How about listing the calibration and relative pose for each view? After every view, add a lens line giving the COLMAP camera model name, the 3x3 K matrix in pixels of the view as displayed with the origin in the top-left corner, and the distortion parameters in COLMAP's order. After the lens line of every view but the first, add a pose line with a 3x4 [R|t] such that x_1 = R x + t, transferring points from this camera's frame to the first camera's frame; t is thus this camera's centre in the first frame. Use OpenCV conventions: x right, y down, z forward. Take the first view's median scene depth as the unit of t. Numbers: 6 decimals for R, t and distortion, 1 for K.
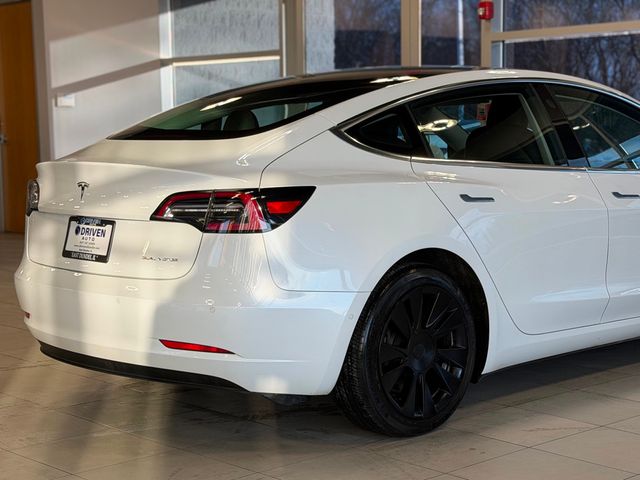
lens RADIAL K [[1205.6, 0, 320.0], [0, 1205.6, 240.0], [0, 0, 1]] dist [0.076565, 0.066463]
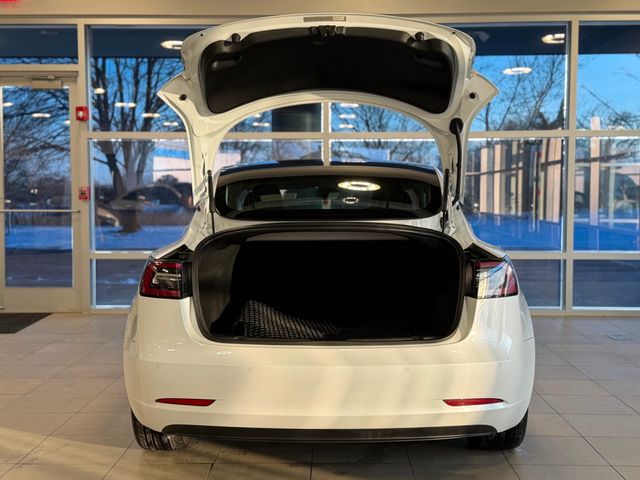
lens RADIAL K [[763.8, 0, 320.0], [0, 763.8, 240.0], [0, 0, 1]] dist [0.024483, -0.068698]
pose [[0.690670, -0.003573, 0.723161, -0.703336], [0.062822, 0.996504, -0.055075, -0.030425], [-0.720436, 0.083469, 0.688480, 0.583970]]
